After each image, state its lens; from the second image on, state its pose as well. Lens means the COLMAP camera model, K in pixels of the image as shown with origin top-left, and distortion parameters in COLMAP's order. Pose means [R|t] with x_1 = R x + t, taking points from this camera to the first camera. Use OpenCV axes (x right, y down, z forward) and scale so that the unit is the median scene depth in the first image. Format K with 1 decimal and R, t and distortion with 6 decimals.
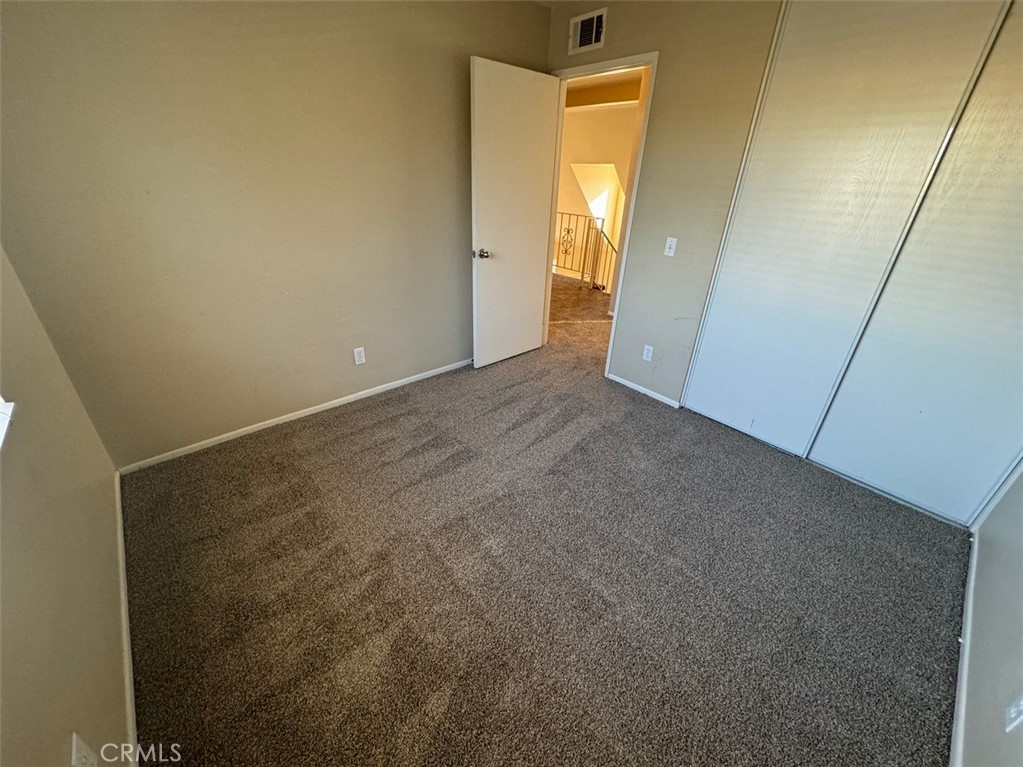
lens RADIAL K [[407.6, 0, 511.5], [0, 407.6, 382.6], [0, 0, 1]] dist [-0.003040, 0.000876]
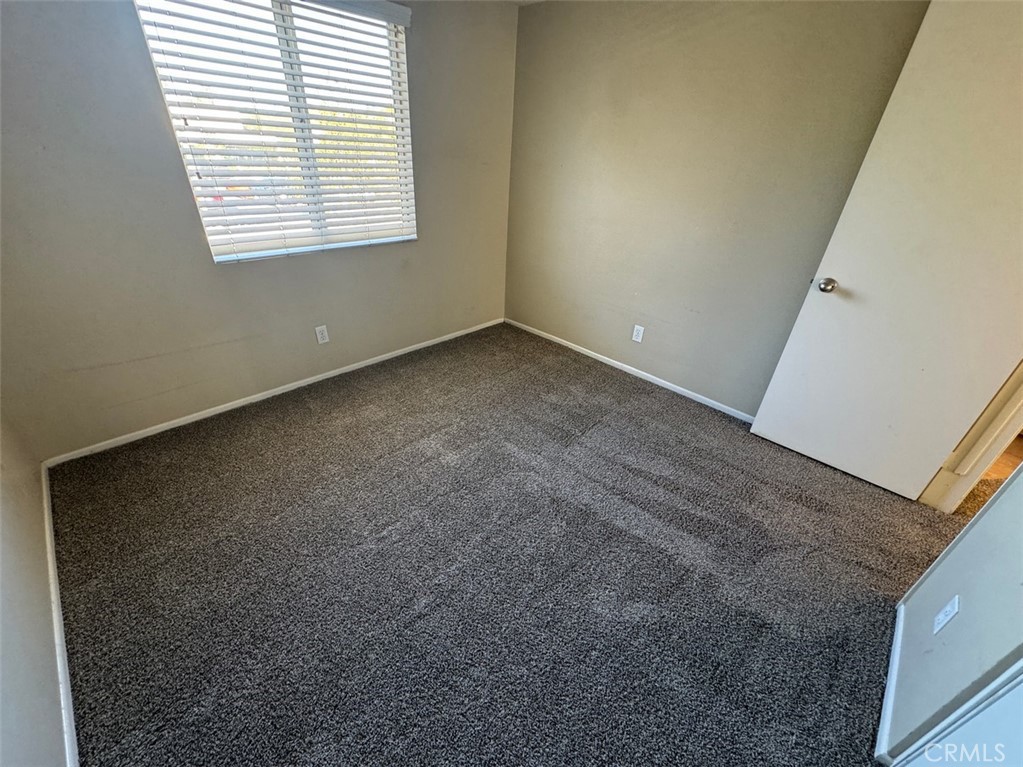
lens RADIAL K [[407.6, 0, 511.5], [0, 407.6, 382.6], [0, 0, 1]] dist [-0.003040, 0.000876]
pose [[0.070860, 0.470566, -0.879515, 0.562252], [-0.499698, 0.779860, 0.376988, -0.191225], [0.863296, 0.412779, 0.290402, 0.442935]]
